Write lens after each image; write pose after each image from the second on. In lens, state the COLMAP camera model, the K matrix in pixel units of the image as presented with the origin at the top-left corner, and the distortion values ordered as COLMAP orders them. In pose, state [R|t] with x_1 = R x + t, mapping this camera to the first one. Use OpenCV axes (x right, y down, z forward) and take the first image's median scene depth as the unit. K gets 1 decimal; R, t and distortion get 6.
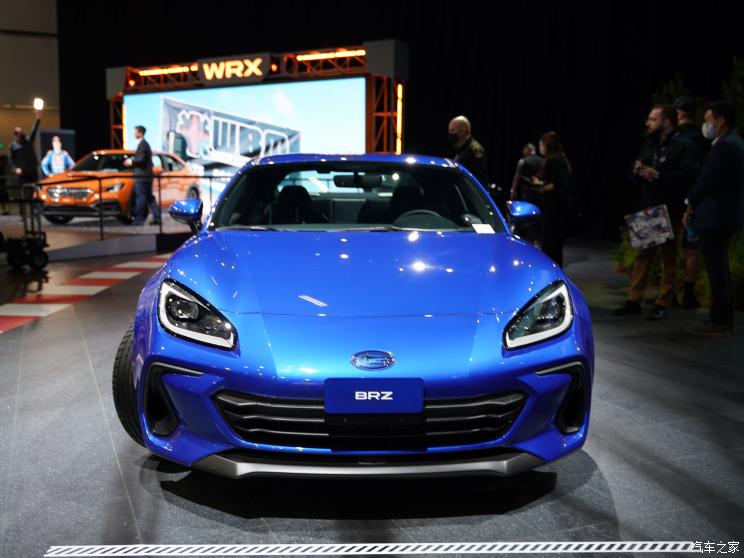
lens RADIAL K [[761.0, 0, 371.5], [0, 761.0, 280.5], [0, 0, 1]] dist [0.010481, 0.000000]
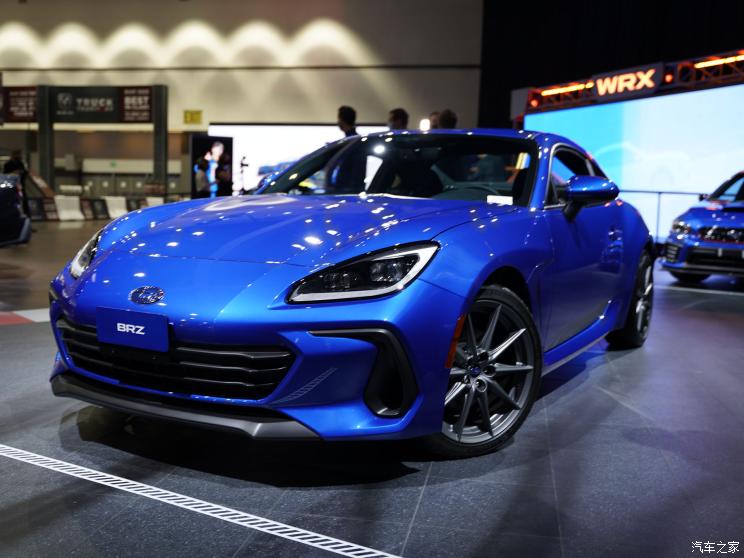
lens RADIAL K [[761.0, 0, 372.1], [0, 761.0, 277.5], [0, 0, 1]] dist [0.010481, 0.000000]
pose [[0.856125, 0.070488, -0.511939, 0.059028], [-0.087287, 0.996144, -0.008815, 0.004967], [0.509344, 0.052232, 0.858976, 0.022791]]
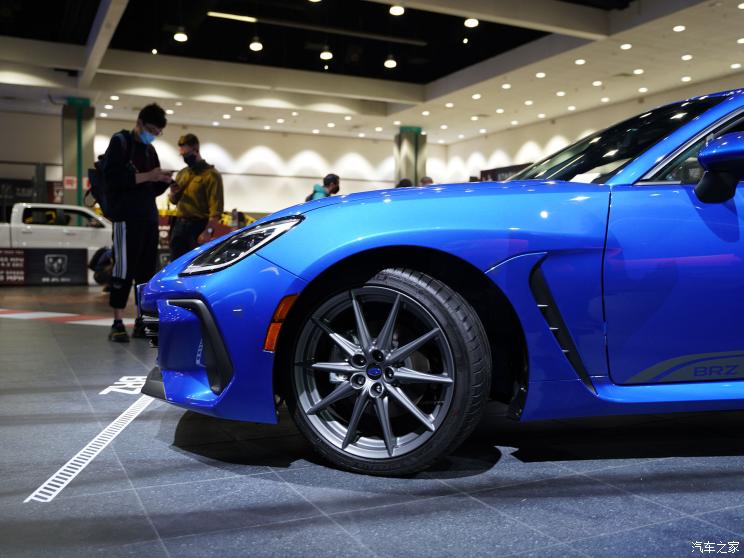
lens RADIAL K [[695.1, 0, 372.2], [0, 695.1, 279.5], [0, 0, 1]] dist [0.013329, 0.000000]
pose [[0.132371, 0.032282, -0.990674, 0.090993], [-0.130670, 0.991315, 0.014843, 0.004004], [0.982549, 0.127486, 0.135439, 0.092296]]
